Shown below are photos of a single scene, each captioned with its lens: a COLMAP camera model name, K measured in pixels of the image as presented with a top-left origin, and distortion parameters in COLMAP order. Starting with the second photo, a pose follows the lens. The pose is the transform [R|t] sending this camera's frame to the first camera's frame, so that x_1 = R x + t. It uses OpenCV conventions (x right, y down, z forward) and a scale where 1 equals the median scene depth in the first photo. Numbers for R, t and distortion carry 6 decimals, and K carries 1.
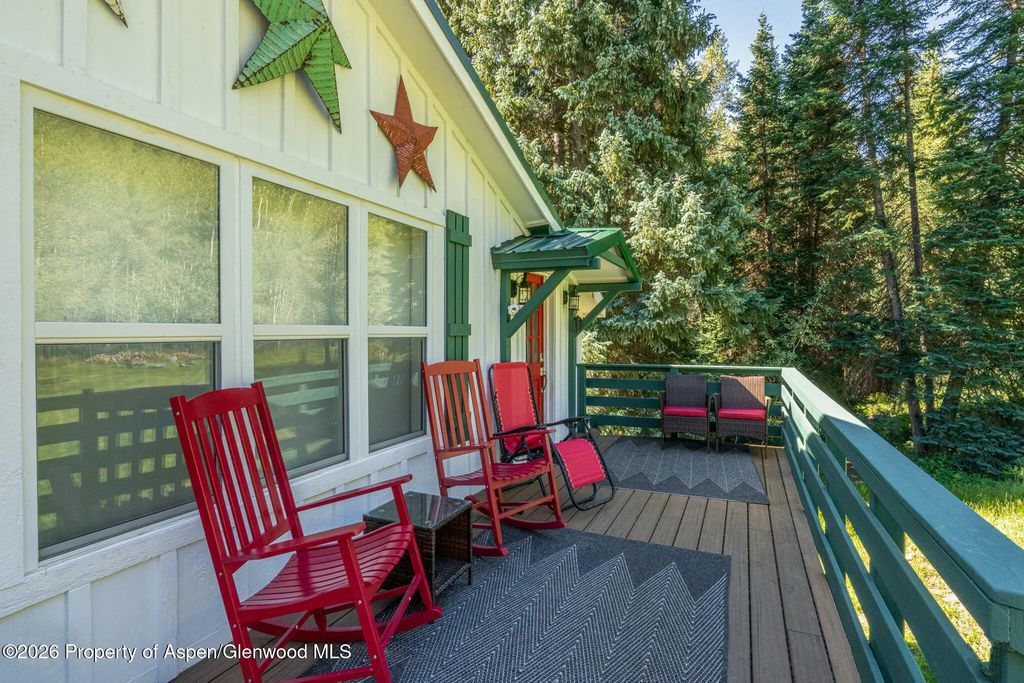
lens RADIAL K [[513.6, 0, 512.0], [0, 513.6, 341.5], [0, 0, 1]] dist [-0.000414, -0.000106]
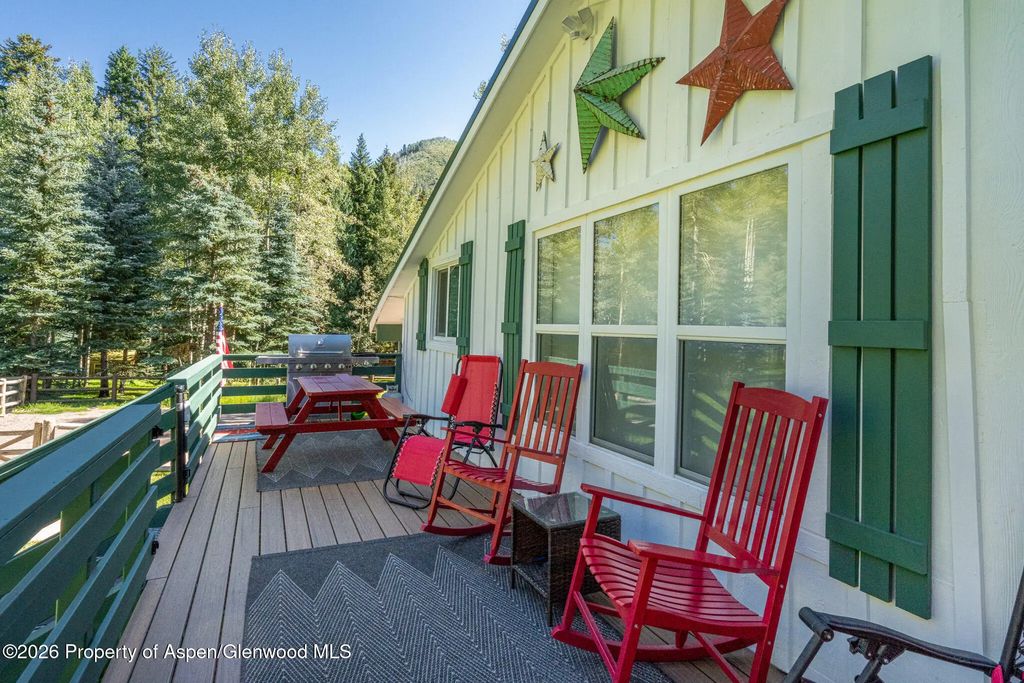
lens RADIAL K [[534.1, 0, 511.2], [0, 534.1, 307.3], [0, 0, 1]] dist [-0.001054, -0.000372]
pose [[-0.651331, -0.035498, -0.757963, 0.590118], [-0.031505, 0.999309, -0.019729, -0.034525], [0.758139, 0.011029, -0.651999, 1.381006]]
